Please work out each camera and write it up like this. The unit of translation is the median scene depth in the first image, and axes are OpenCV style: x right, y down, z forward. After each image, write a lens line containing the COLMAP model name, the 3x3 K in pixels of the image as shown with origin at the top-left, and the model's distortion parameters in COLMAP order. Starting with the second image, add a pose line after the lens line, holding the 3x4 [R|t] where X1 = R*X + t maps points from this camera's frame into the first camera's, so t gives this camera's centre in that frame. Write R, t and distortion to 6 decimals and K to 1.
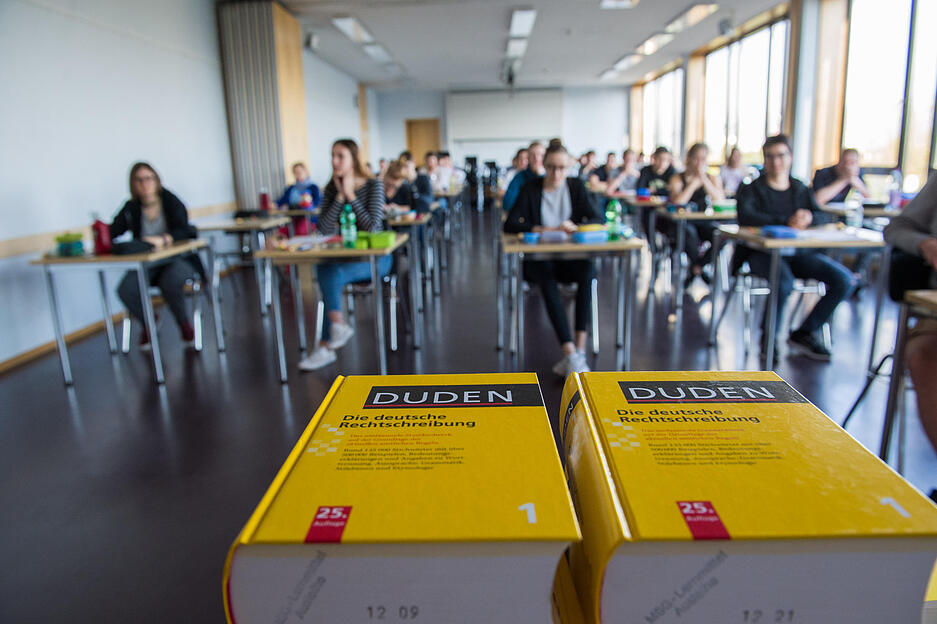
lens RADIAL K [[650.0, 0, 468.5], [0, 650.0, 312.0], [0, 0, 1]] dist [-0.021090, 0.000106]
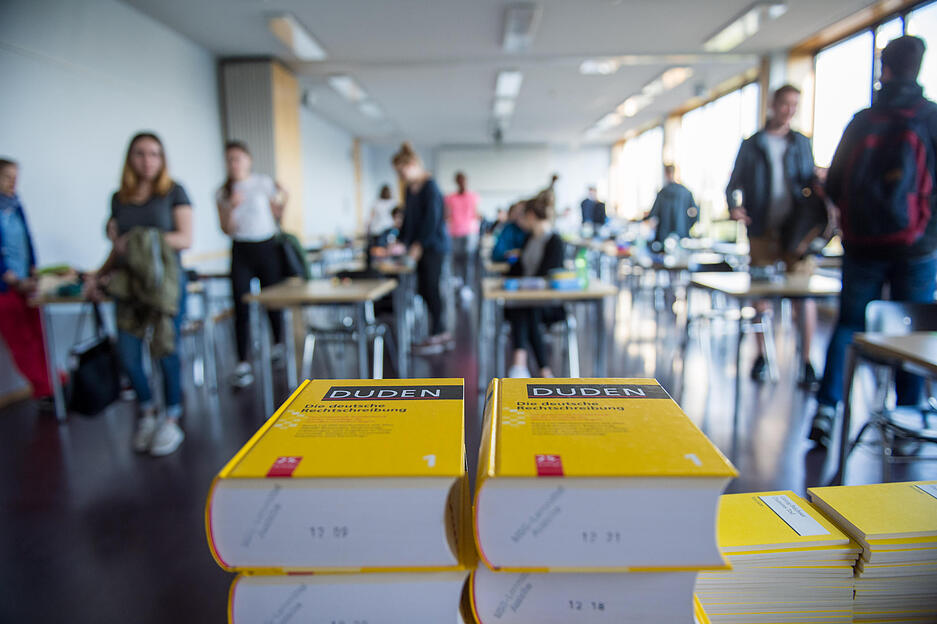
lens RADIAL K [[657.2, 0, 468.5], [0, 657.2, 312.0], [0, 0, 1]] dist [0.004563, -0.000204]
pose [[0.999967, 0.007670, 0.002532, 0.120936], [-0.007447, 0.996872, -0.078679, 0.072955], [-0.003128, 0.078658, 0.996897, -0.303926]]
